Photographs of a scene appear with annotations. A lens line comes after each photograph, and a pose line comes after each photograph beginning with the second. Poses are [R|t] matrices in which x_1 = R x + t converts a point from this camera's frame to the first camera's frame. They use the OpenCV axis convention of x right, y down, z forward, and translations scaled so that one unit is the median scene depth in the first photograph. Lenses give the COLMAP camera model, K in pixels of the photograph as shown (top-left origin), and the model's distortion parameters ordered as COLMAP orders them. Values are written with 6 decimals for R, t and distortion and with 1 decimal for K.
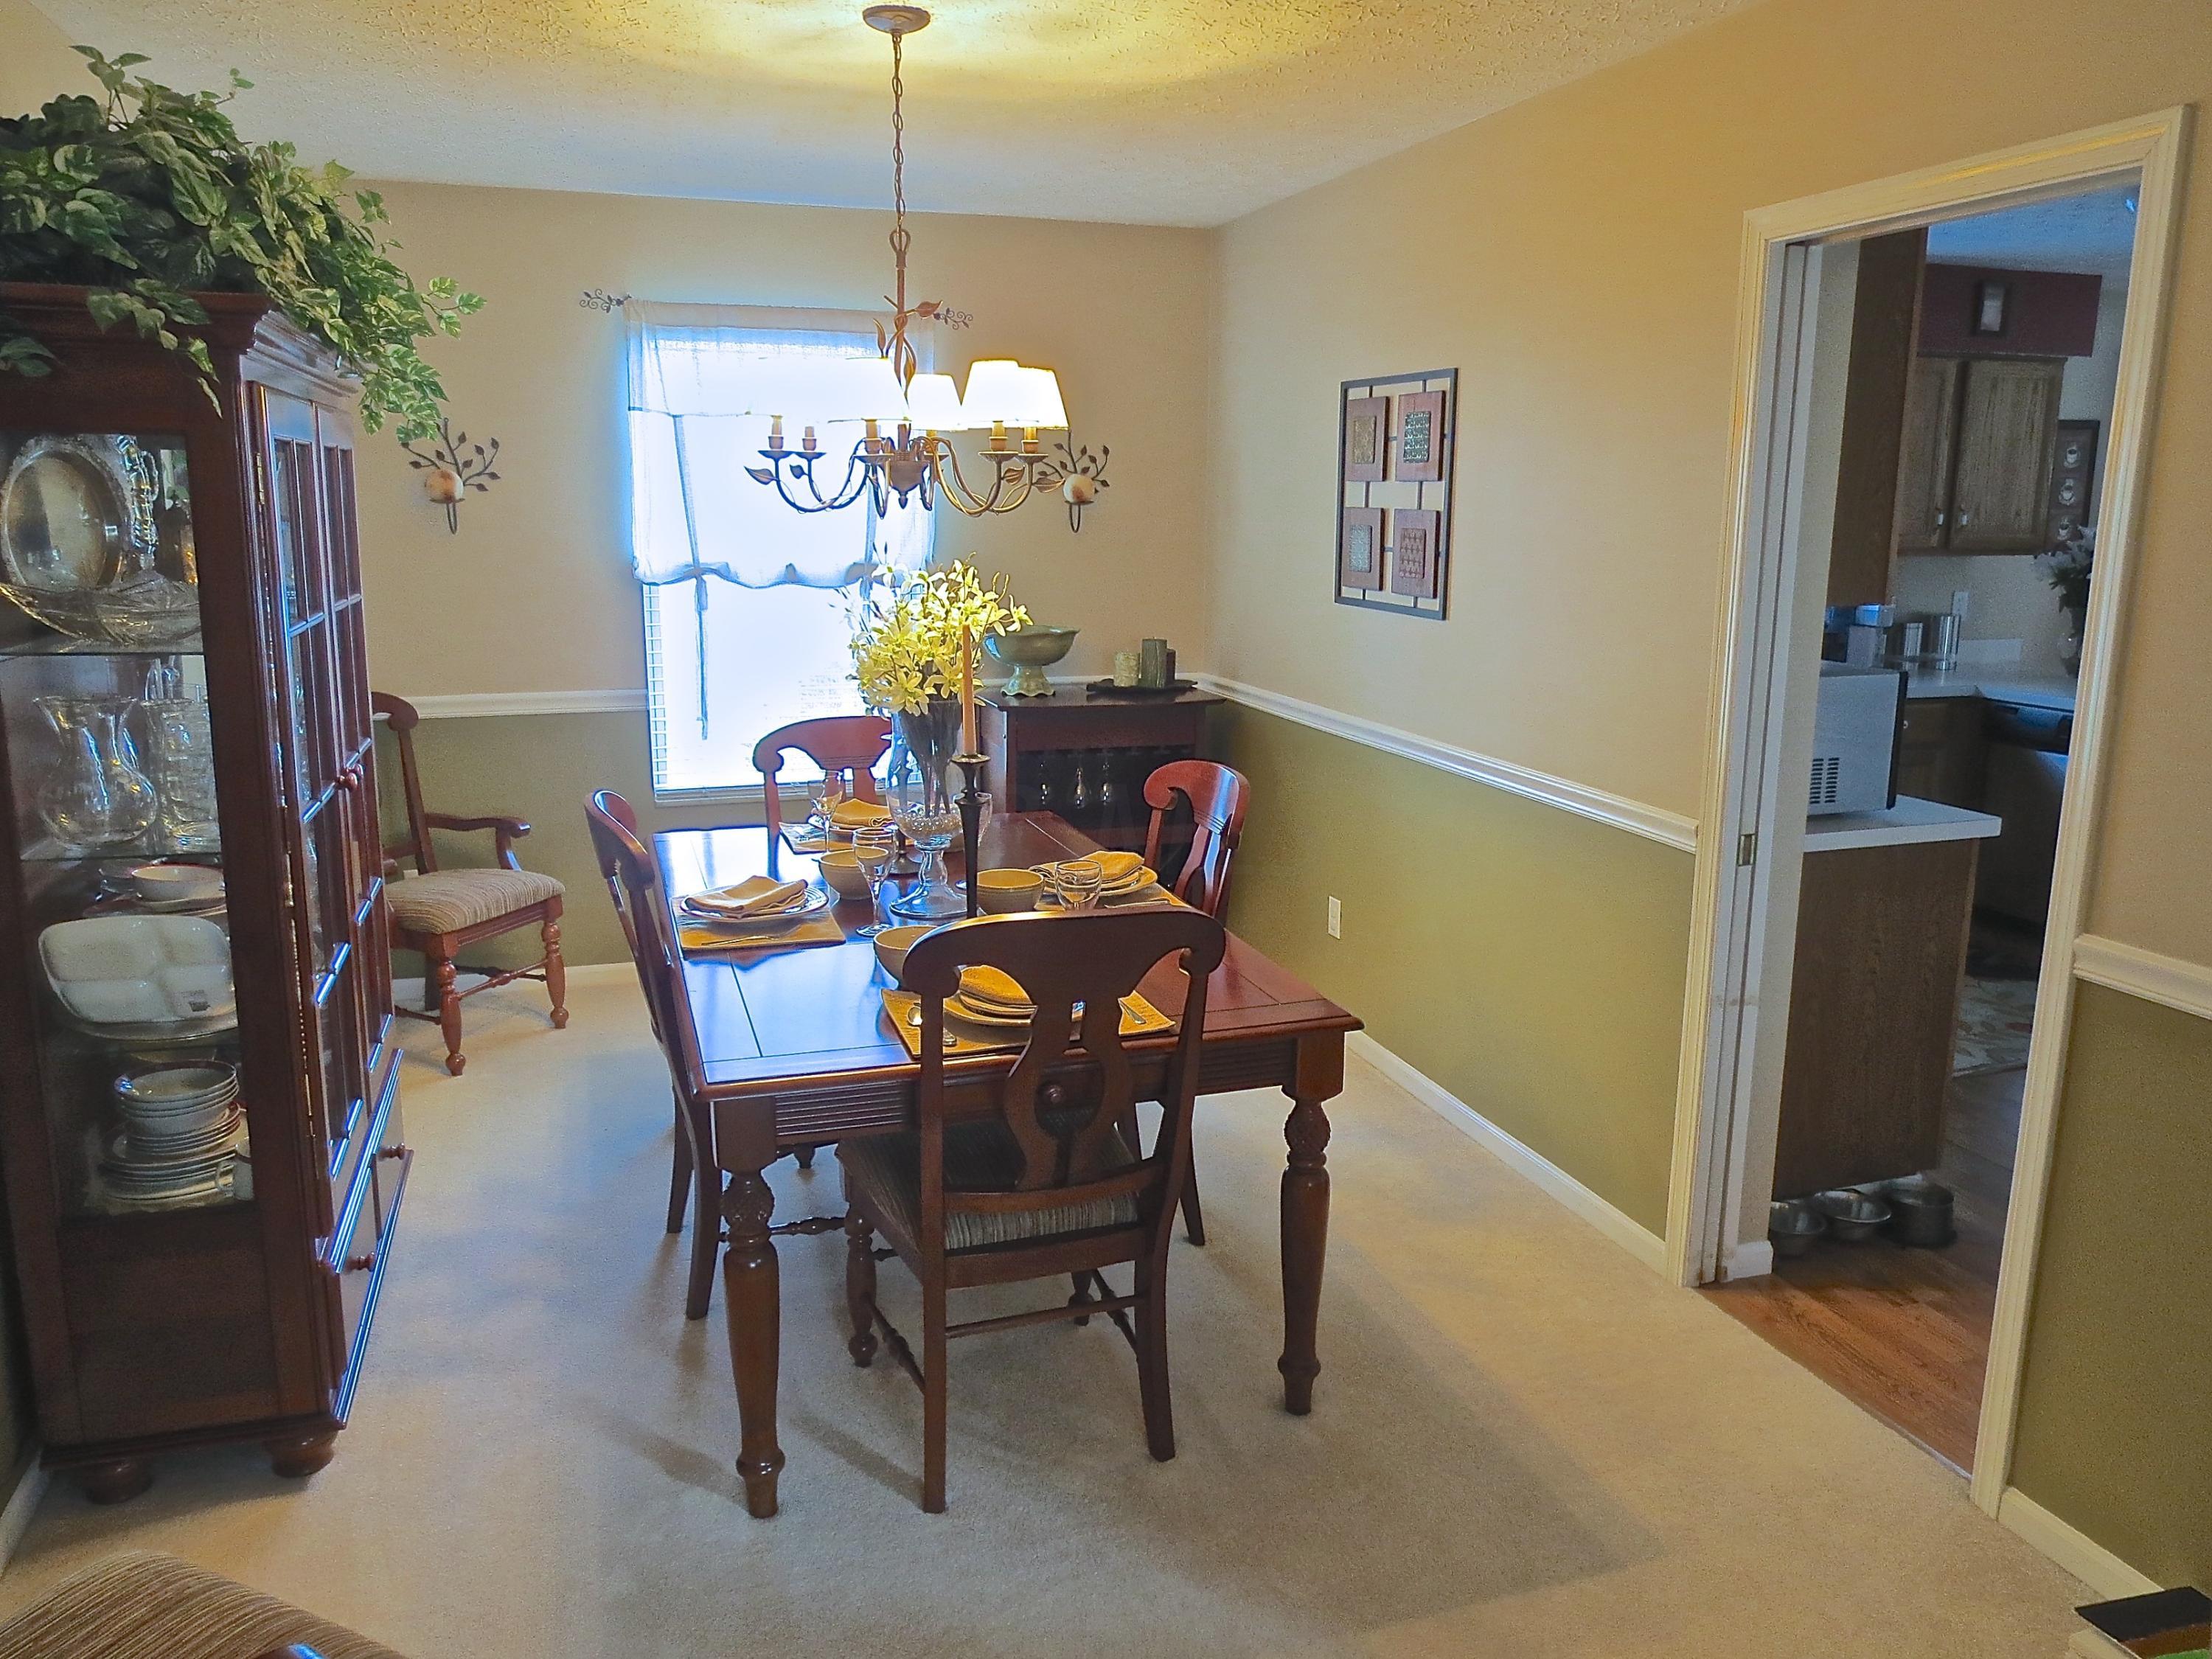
lens RADIAL K [[1570.1, 0, 1119.5], [0, 1570.1, 830.8], [0, 0, 1]] dist [-0.024570, 0.008006]
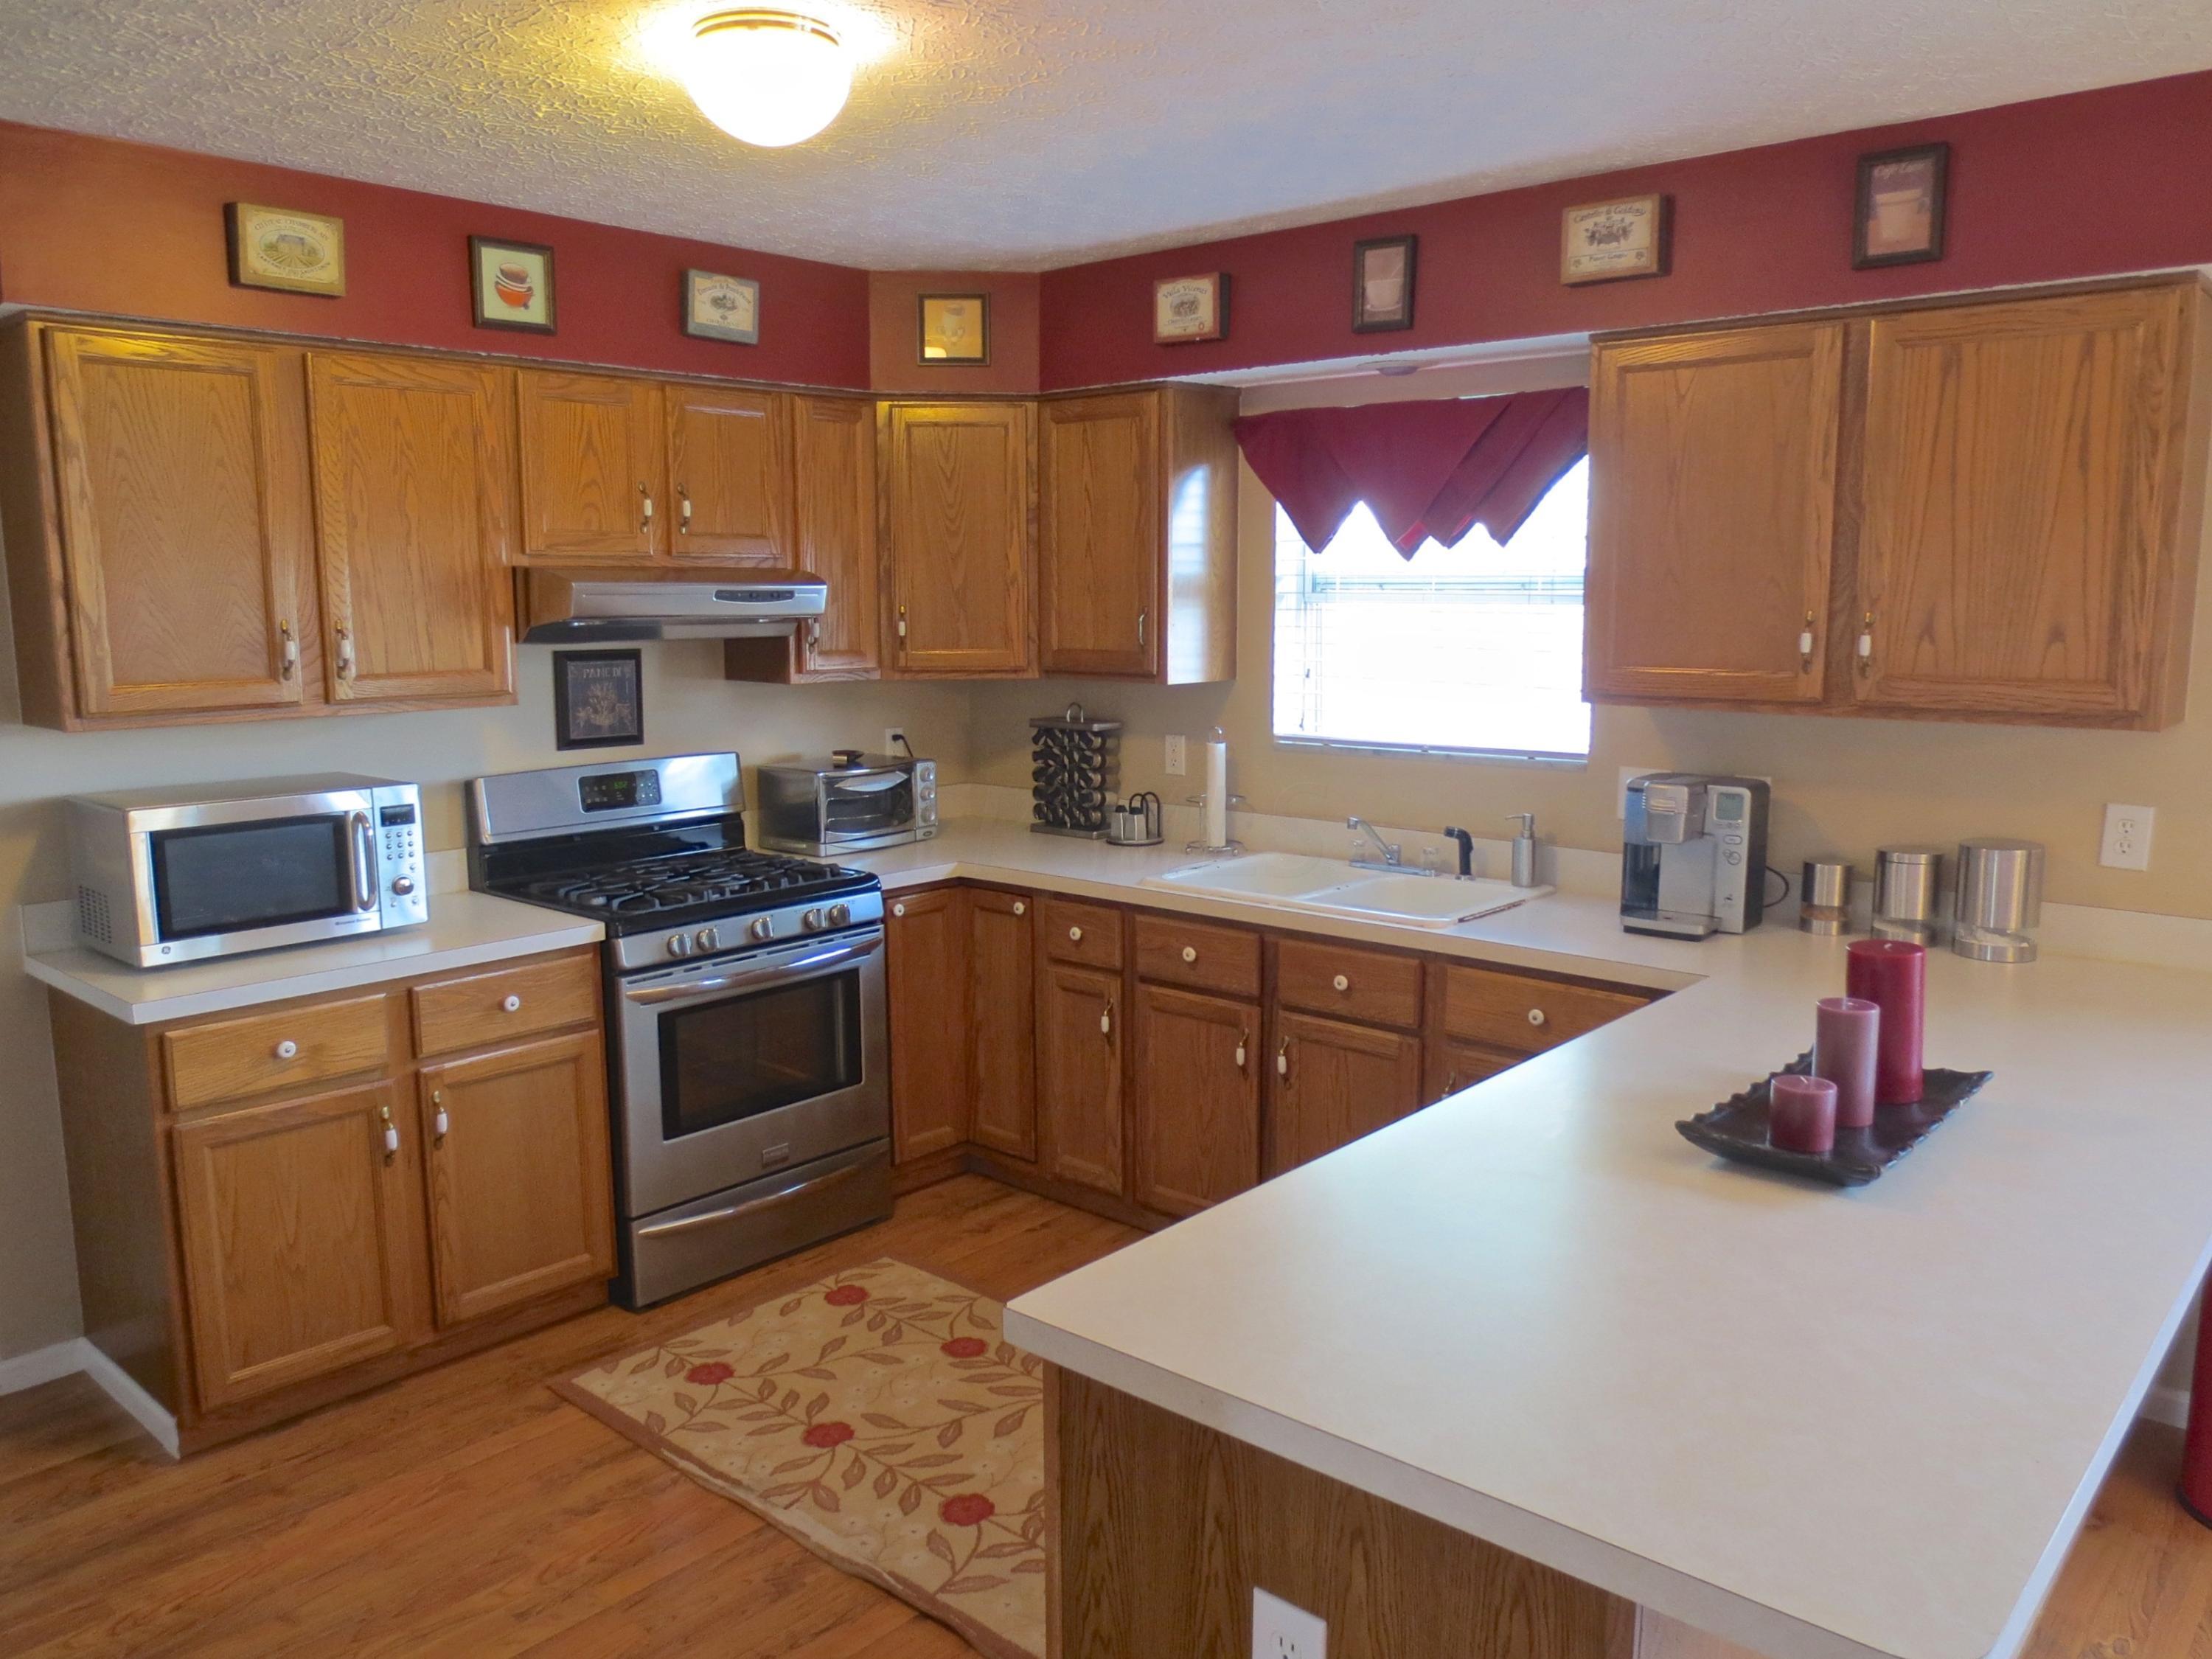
lens RADIAL K [[1625.8, 0, 1103.5], [0, 1625.8, 836.0], [0, 0, 1]] dist [-0.025985, 0.003564]
pose [[0.501817, 0.126609, -0.855658, 0.864416], [-0.175045, 0.983626, 0.042886, -0.121720], [0.847077, 0.128258, 0.515762, 0.549705]]
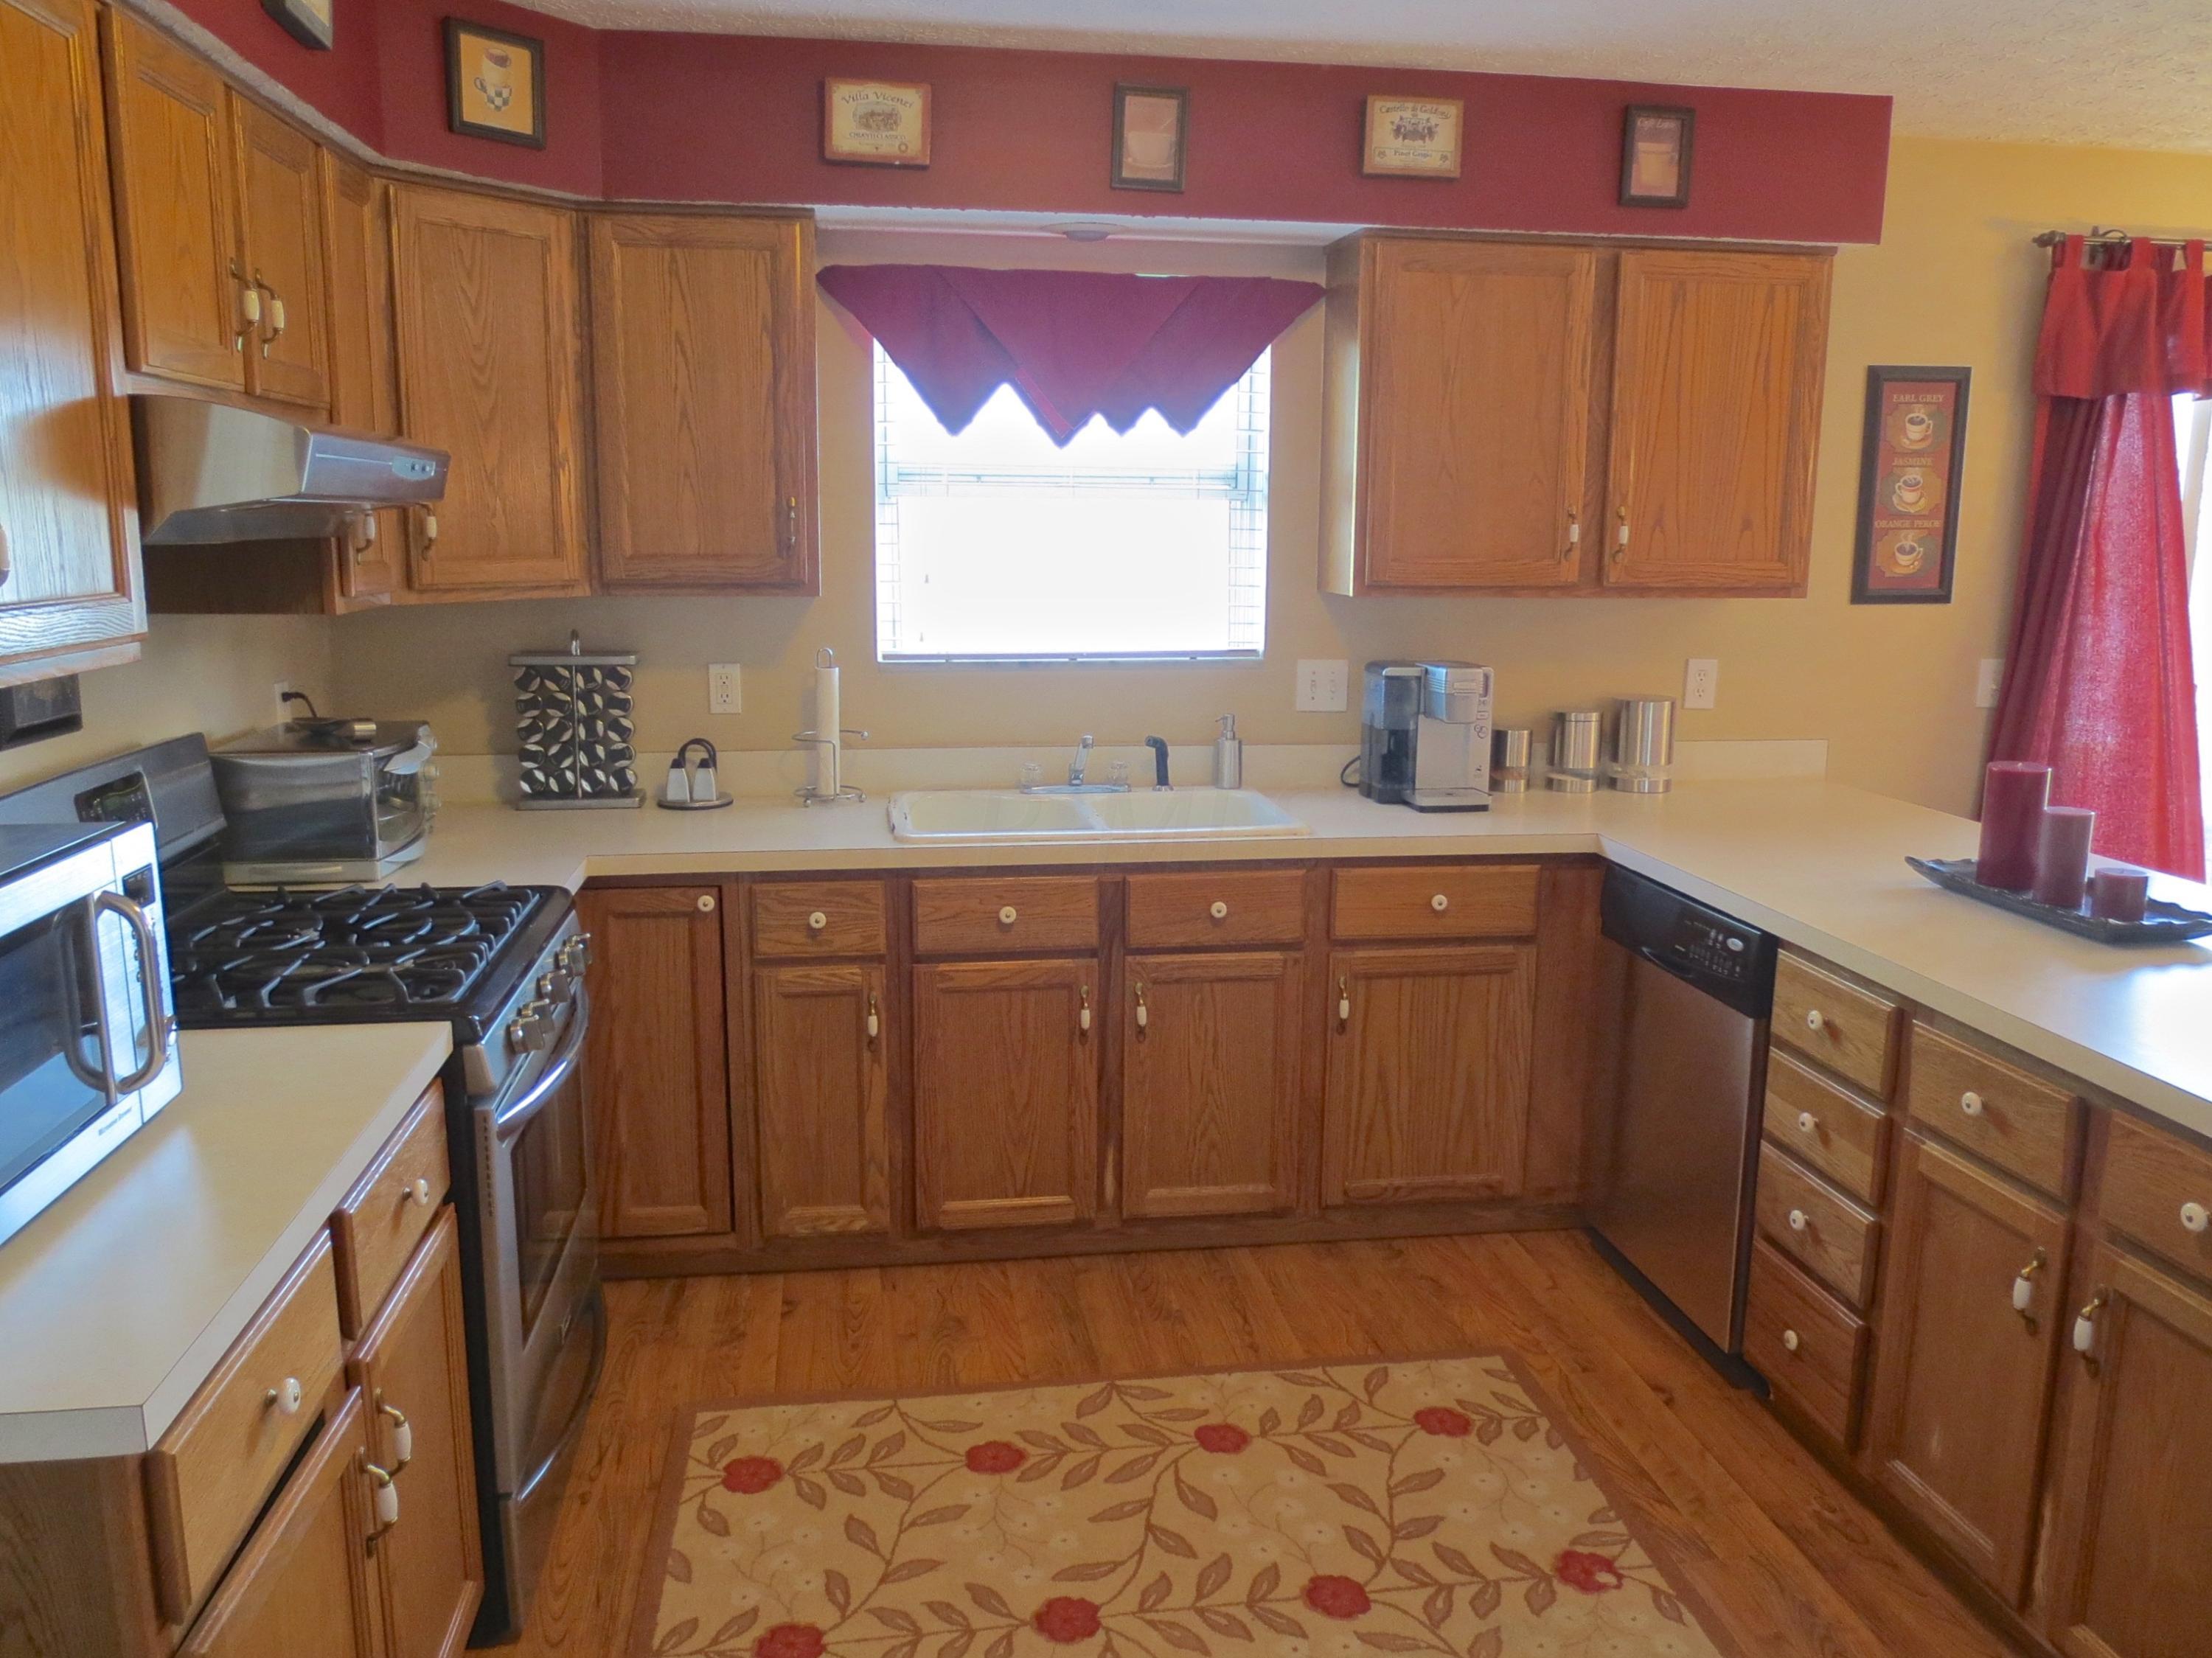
lens RADIAL K [[1676.3, 0, 1106.0], [0, 1676.3, 829.0], [0, 0, 1]] dist [-0.031981, 0.008134]
pose [[0.984875, 0.038826, -0.168859, 0.465621], [-0.042708, 0.998899, -0.019417, -0.073469], [0.167919, 0.026335, 0.985449, 0.376526]]
